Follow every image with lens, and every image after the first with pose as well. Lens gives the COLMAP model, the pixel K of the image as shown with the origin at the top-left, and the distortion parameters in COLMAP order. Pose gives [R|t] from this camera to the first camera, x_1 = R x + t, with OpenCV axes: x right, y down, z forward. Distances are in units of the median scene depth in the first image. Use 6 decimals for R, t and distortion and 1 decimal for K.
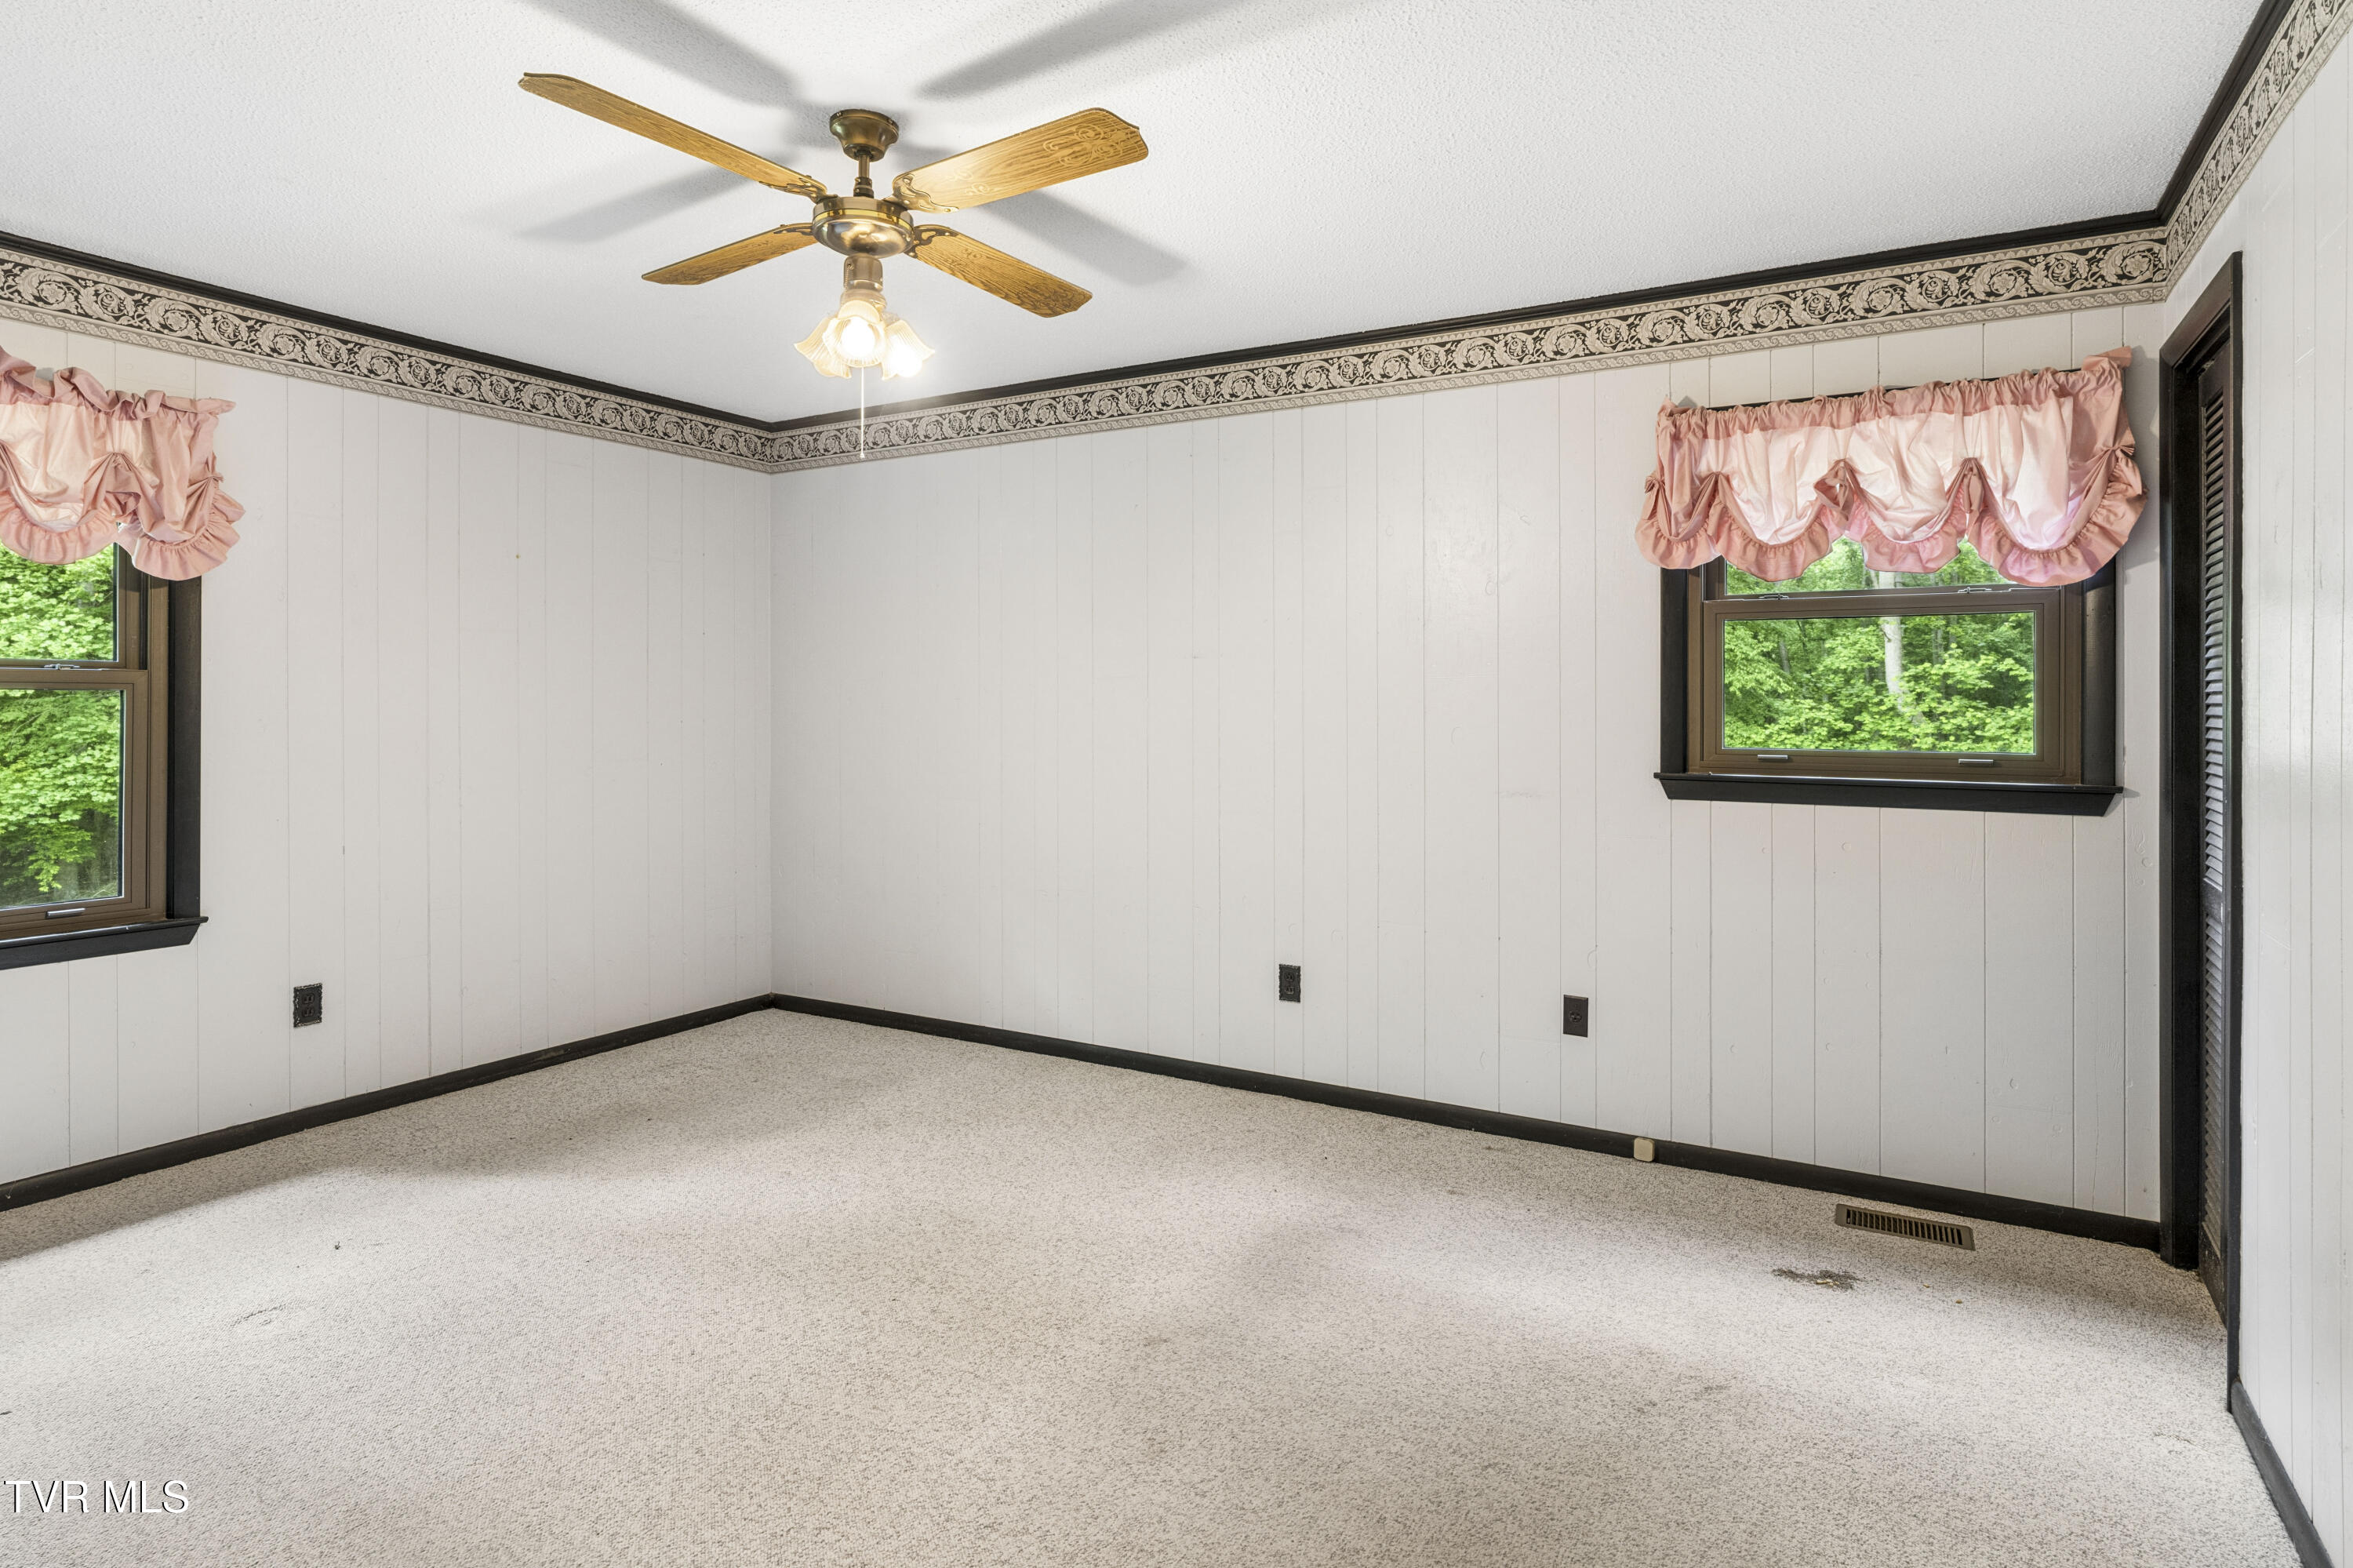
lens RADIAL K [[1249.0, 0, 1184.4], [0, 1249.0, 718.9], [0, 0, 1]] dist [-0.005367, 0.000348]
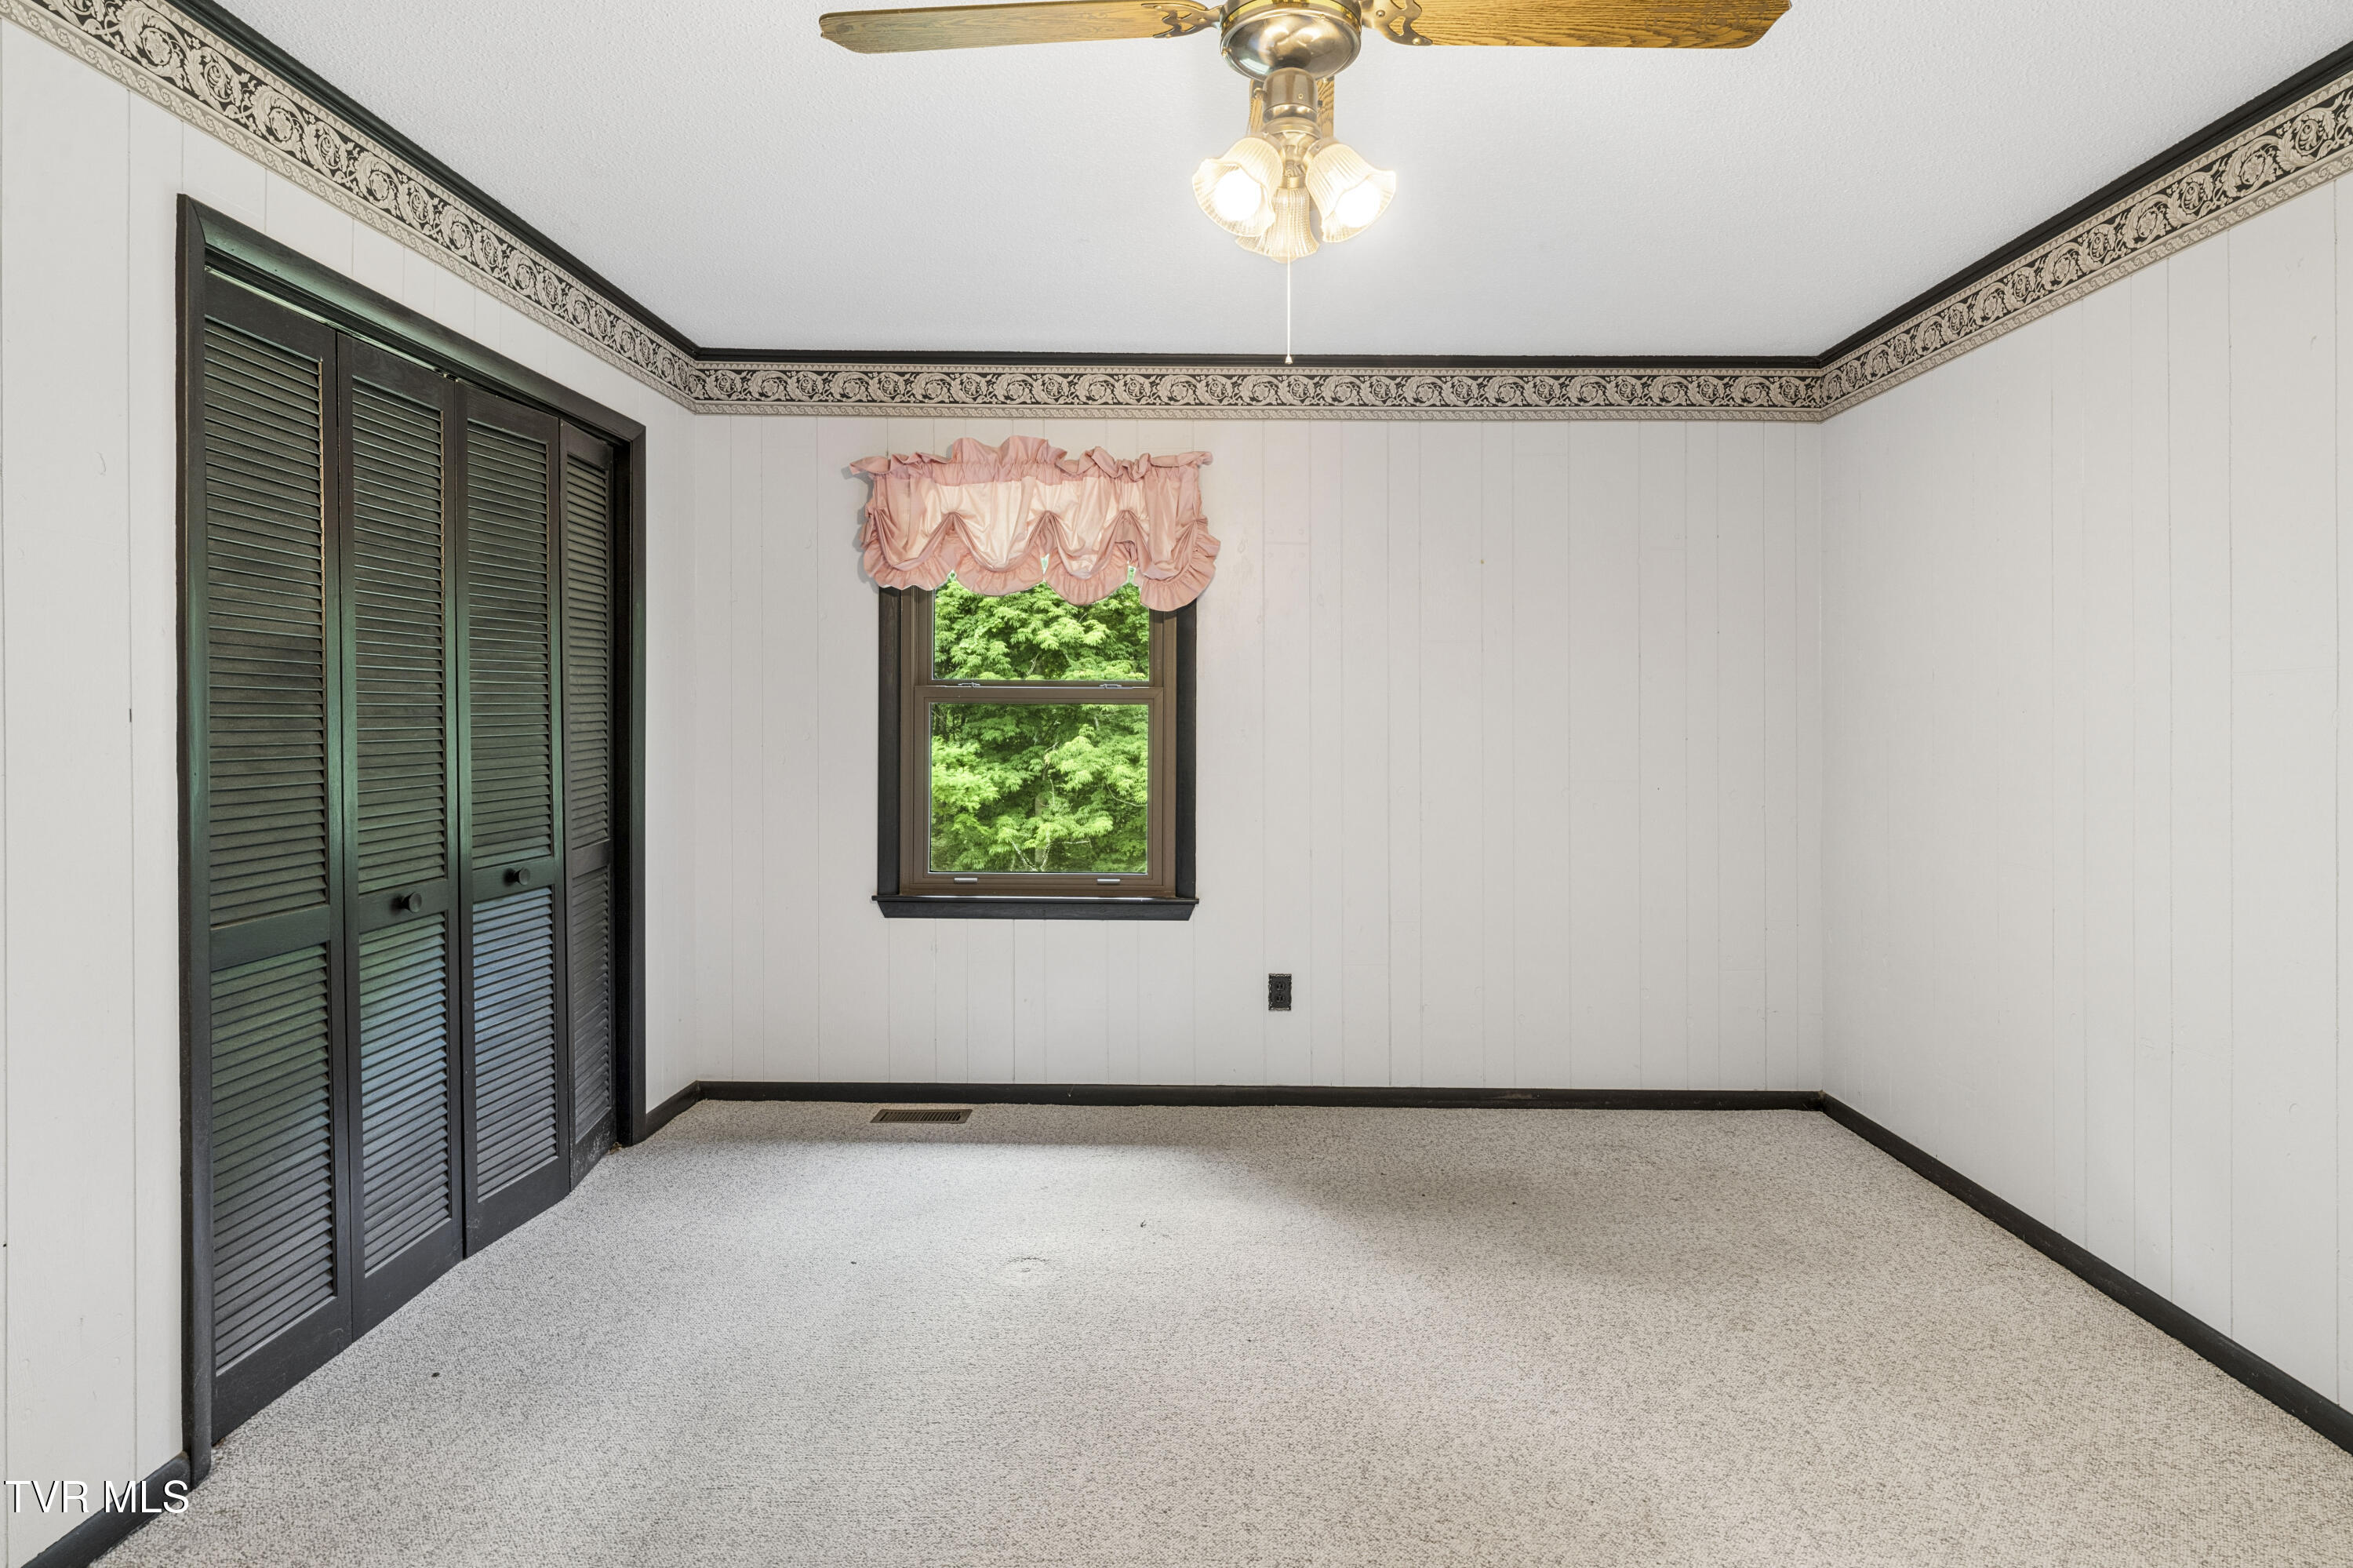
lens RADIAL K [[1249.0, 0, 1184.4], [0, 1249.0, 718.9], [0, 0, 1]] dist [-0.005367, 0.000348]
pose [[0.494894, 0.005734, -0.868934, 0.237863], [-0.014664, 0.999891, -0.001753, -0.007388], [0.868830, 0.013610, 0.494924, 0.444231]]
